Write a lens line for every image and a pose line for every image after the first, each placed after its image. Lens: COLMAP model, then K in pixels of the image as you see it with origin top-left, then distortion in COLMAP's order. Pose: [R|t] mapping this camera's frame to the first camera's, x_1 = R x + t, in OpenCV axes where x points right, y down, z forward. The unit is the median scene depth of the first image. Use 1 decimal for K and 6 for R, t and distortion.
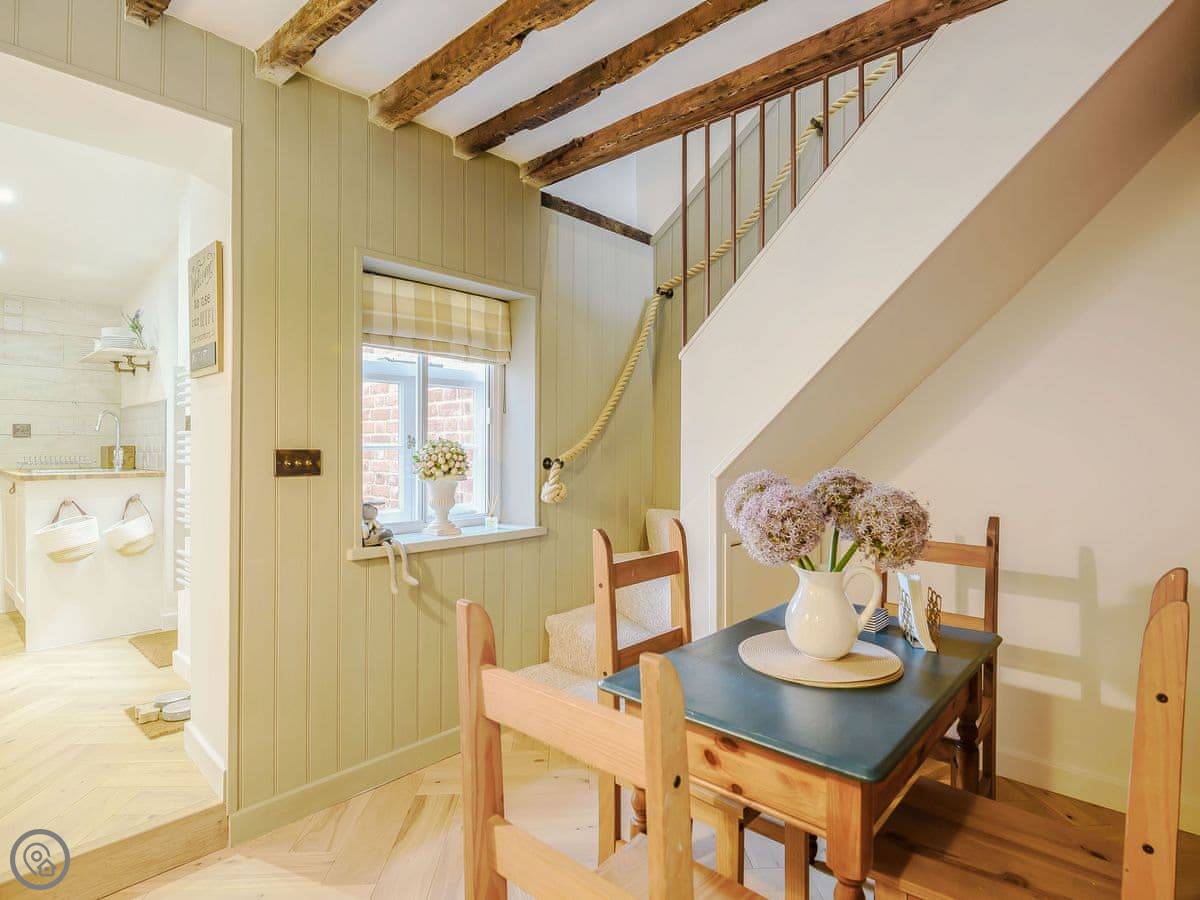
lens RADIAL K [[646.3, 0, 596.4], [0, 646.3, 446.1], [0, 0, 1]] dist [-0.004759, -0.002093]
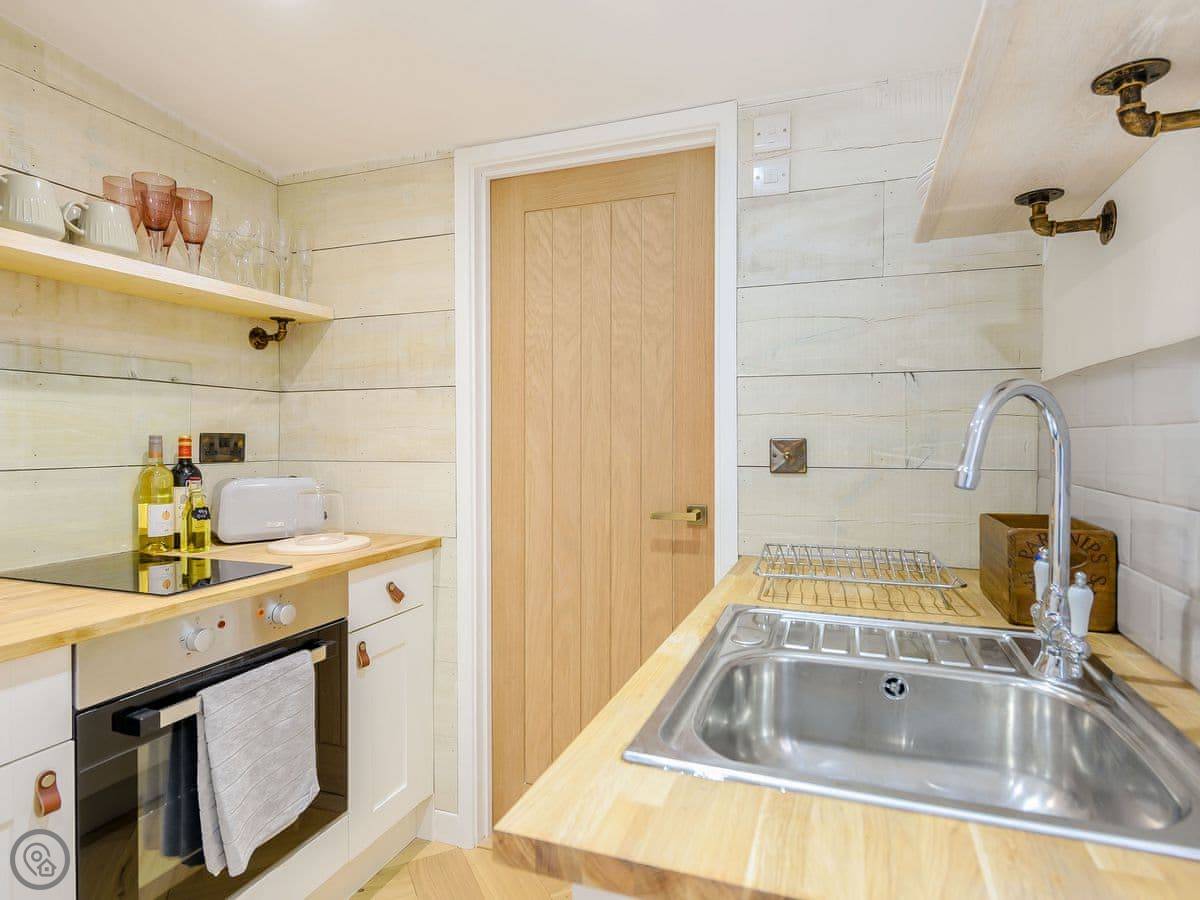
lens RADIAL K [[646.3, 0, 596.7], [0, 646.3, 449.0], [0, 0, 1]] dist [-0.004759, -0.002093]
pose [[0.369366, 0.000667, -0.929284, -0.567097], [-0.005673, 0.999983, -0.001537, -0.026616], [0.929267, 0.005840, 0.369363, 0.735215]]
